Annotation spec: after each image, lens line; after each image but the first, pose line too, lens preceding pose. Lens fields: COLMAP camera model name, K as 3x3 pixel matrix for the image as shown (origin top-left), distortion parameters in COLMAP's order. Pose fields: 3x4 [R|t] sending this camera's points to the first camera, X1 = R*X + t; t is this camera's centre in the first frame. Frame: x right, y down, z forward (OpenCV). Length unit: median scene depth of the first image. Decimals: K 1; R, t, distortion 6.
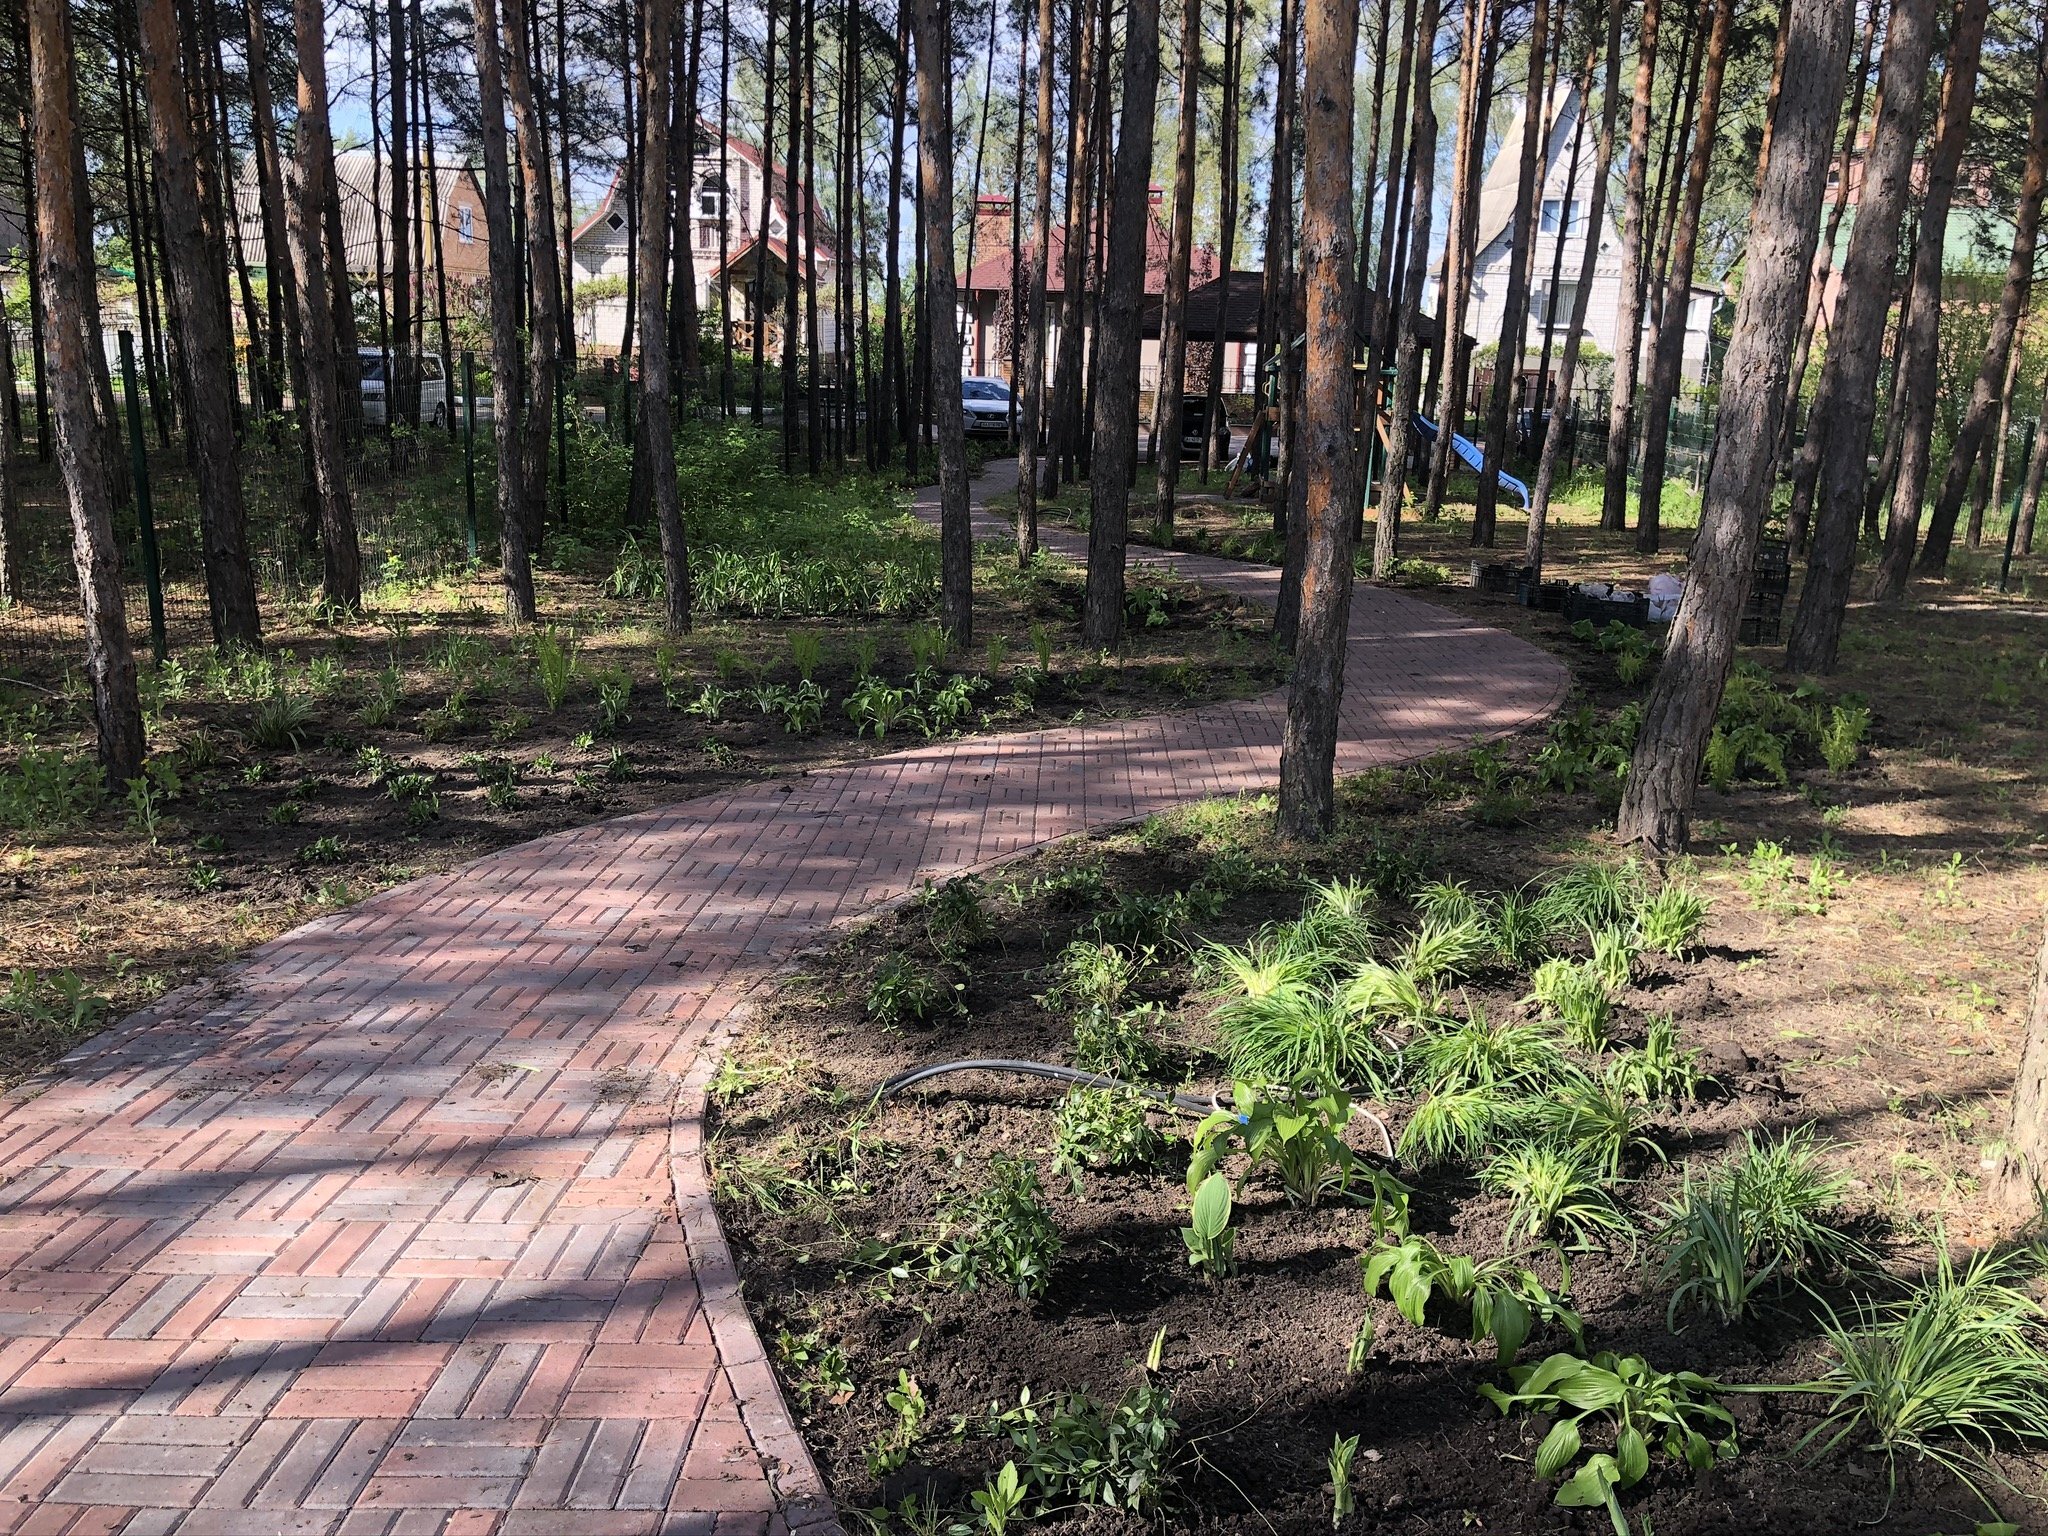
lens RADIAL K [[1644.1, 0, 1021.3], [0, 1644.1, 775.6], [0, 0, 1]] dist [0.023885, -0.007597]
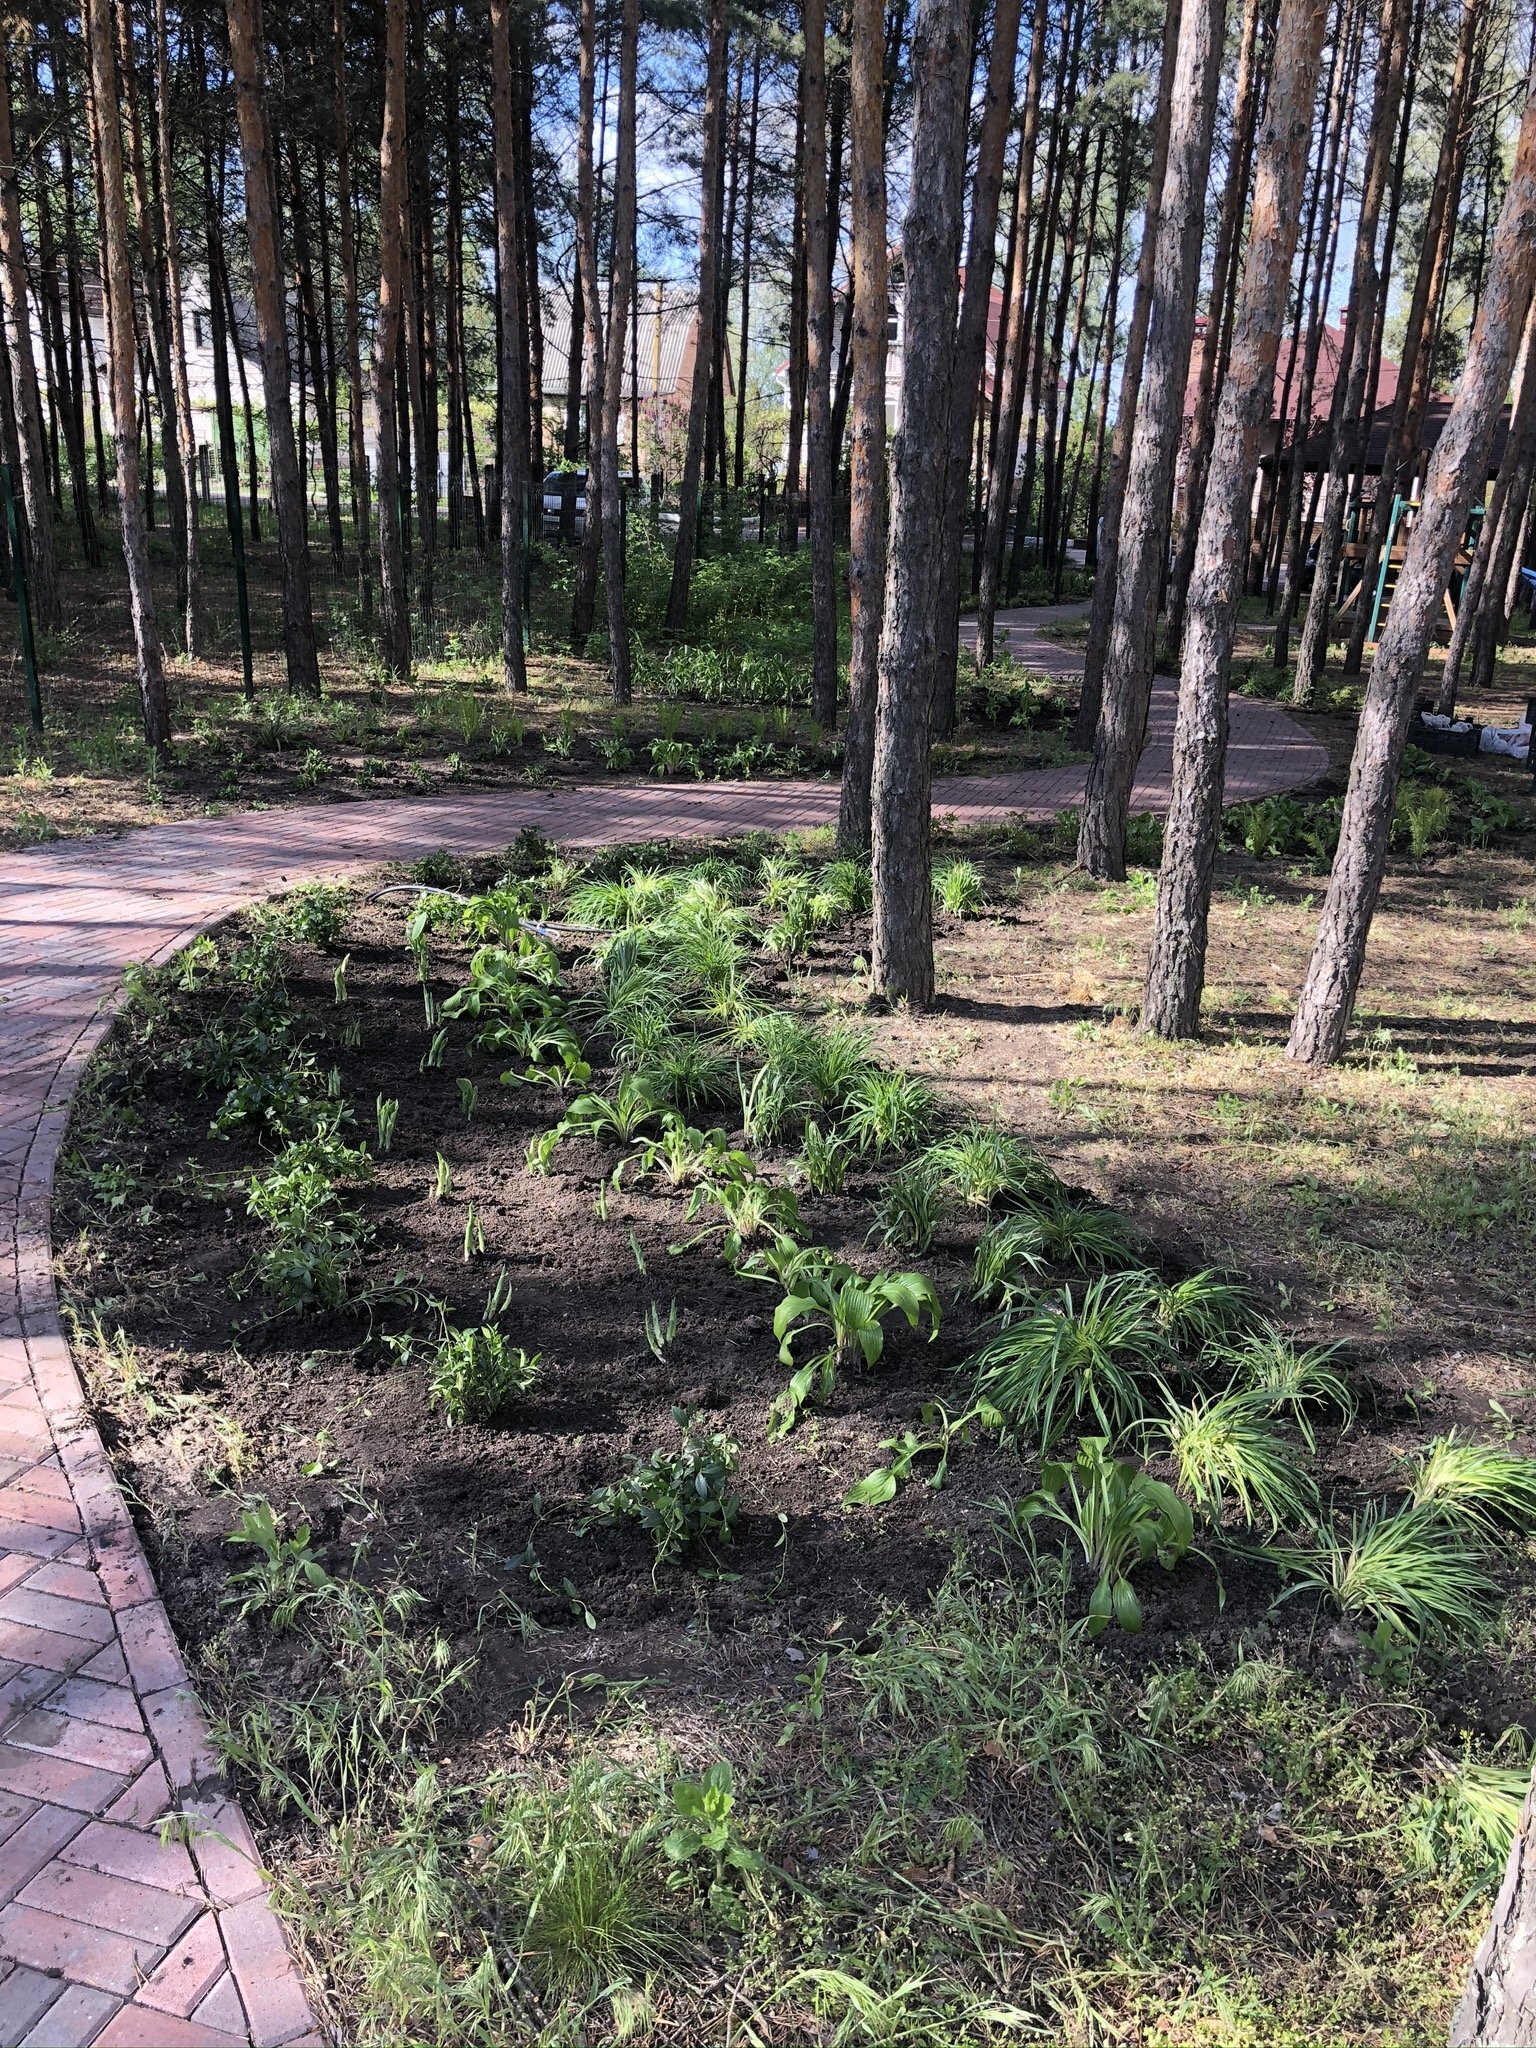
lens RADIAL K [[1644.1, 0, 770.8], [0, 1644.1, 1027.2], [0, 0, 1]] dist [0.023885, -0.007597]
pose [[0.953757, 0.110271, -0.279619, 0.301765], [-0.089854, 0.992334, 0.084855, 0.045253], [0.286833, -0.055807, 0.956354, -0.235657]]
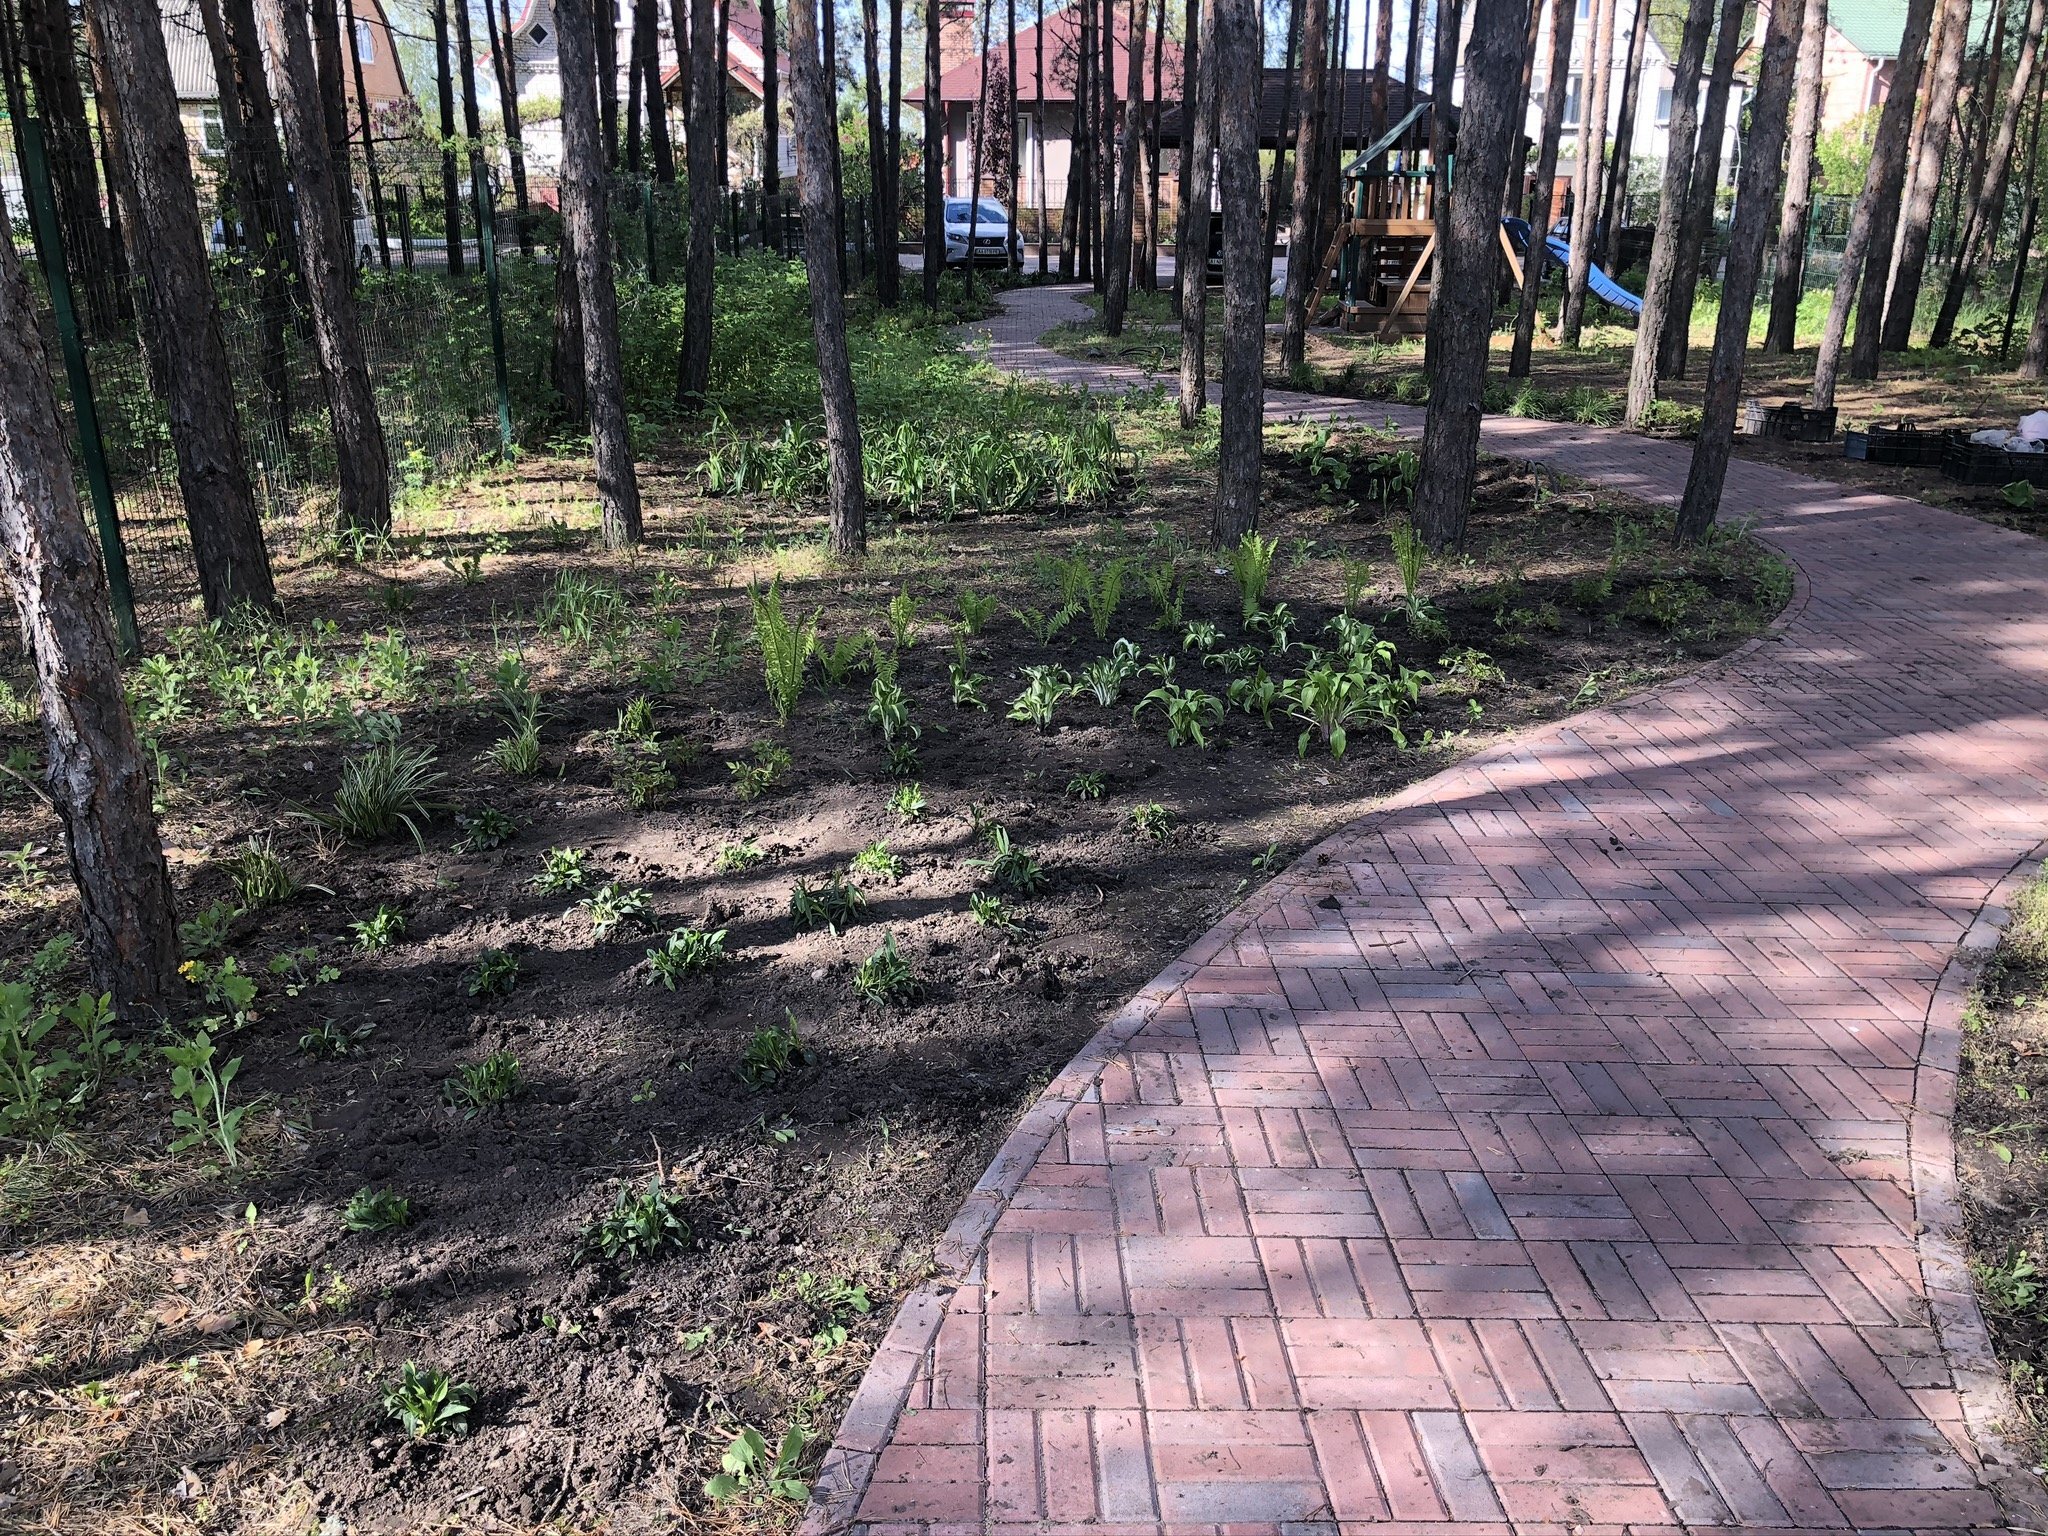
lens RADIAL K [[1644.1, 0, 1018.8], [0, 1644.1, 758.7], [0, 0, 1]] dist [0.023885, -0.007597]
pose [[0.998511, -0.041233, 0.035707, -0.165171], [0.037954, 0.995388, 0.088099, -0.057750], [-0.039175, -0.086612, 0.995472, 0.281252]]
